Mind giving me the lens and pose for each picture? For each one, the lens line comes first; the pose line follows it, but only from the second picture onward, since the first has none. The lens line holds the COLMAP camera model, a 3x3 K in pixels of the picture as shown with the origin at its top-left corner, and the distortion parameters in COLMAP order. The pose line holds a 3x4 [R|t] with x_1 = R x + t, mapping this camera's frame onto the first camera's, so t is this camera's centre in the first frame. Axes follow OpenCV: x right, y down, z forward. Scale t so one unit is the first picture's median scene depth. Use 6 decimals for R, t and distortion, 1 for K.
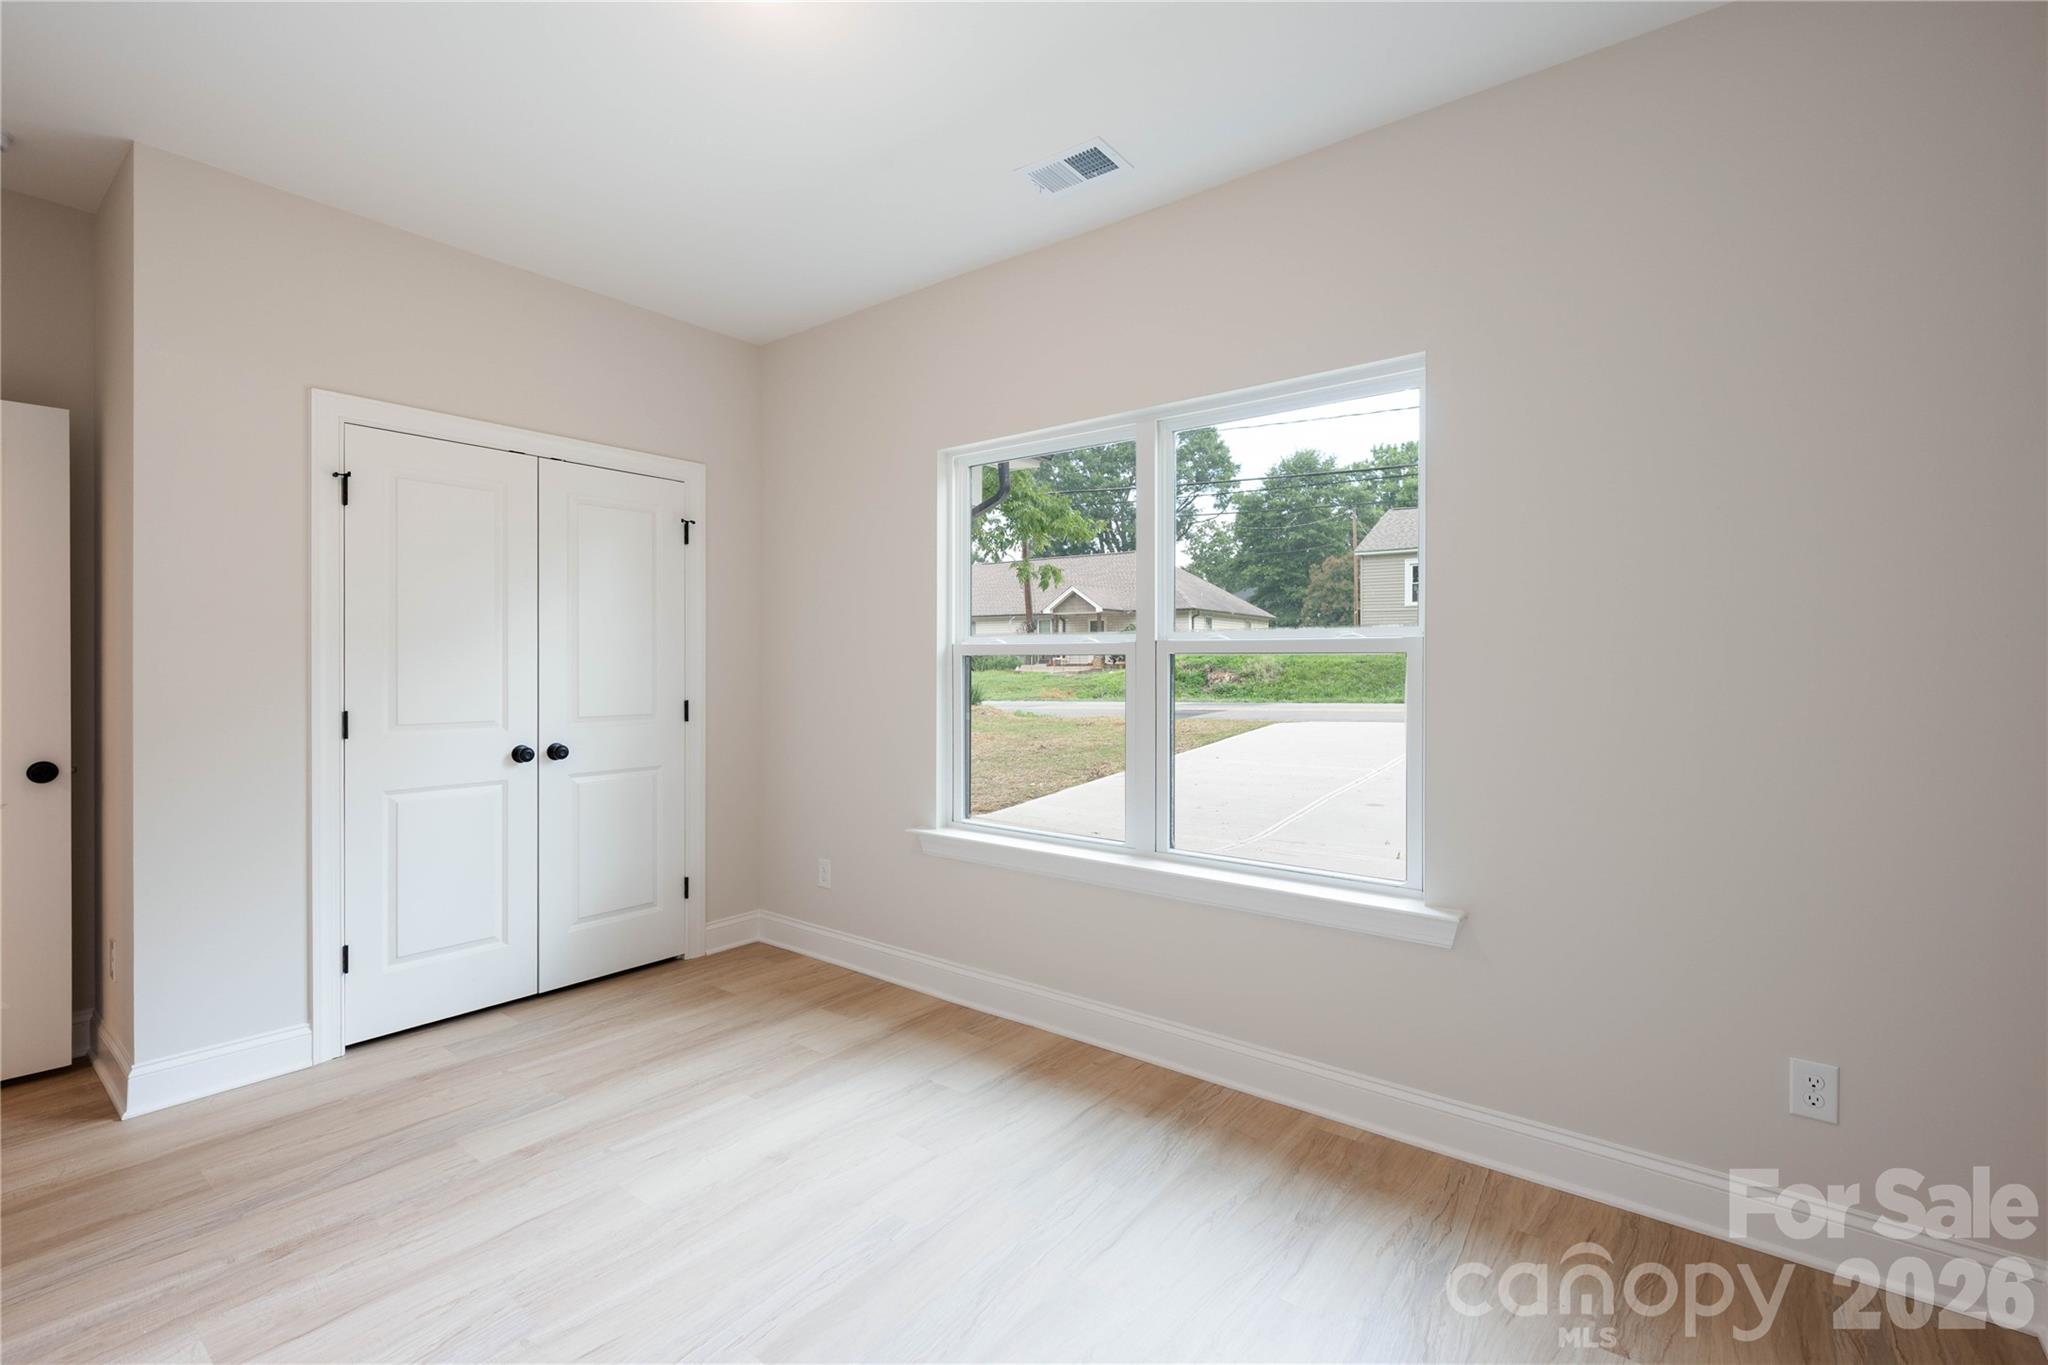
lens RADIAL K [[902.2, 0, 1025.2], [0, 902.2, 671.7], [0, 0, 1]] dist [-0.000079, -0.000227]
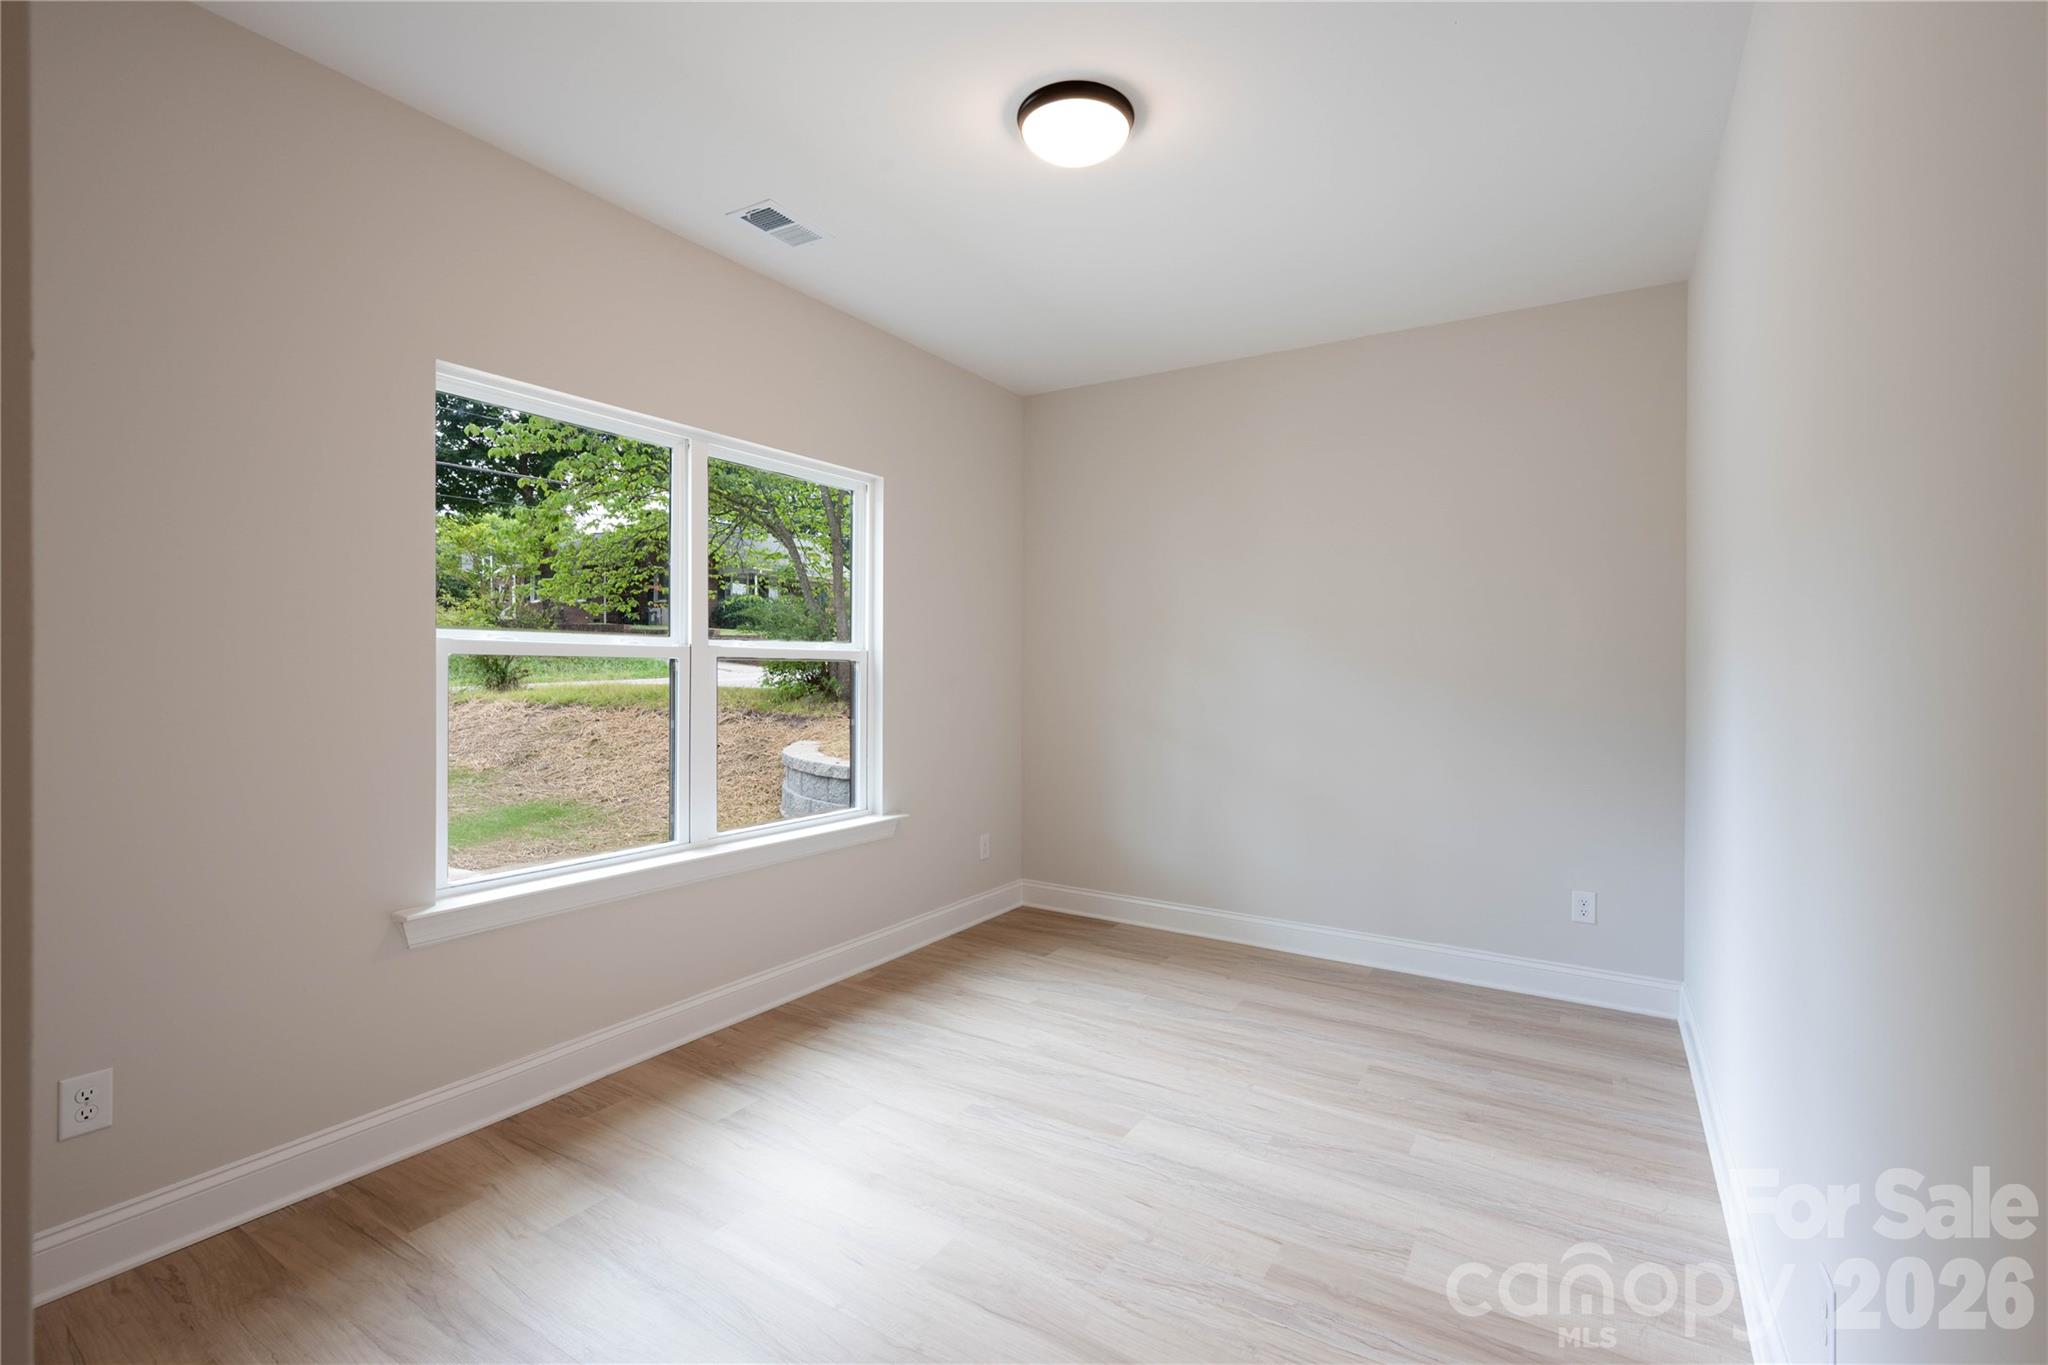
lens RADIAL K [[902.2, 0, 1025.2], [0, 902.2, 671.7], [0, 0, 1]] dist [-0.000079, -0.000227]
pose [[-0.091228, -0.012497, 0.995752, -1.057222], [-0.004006, 0.999918, 0.012183, -0.021231], [-0.995822, -0.002877, -0.091270, 0.777631]]
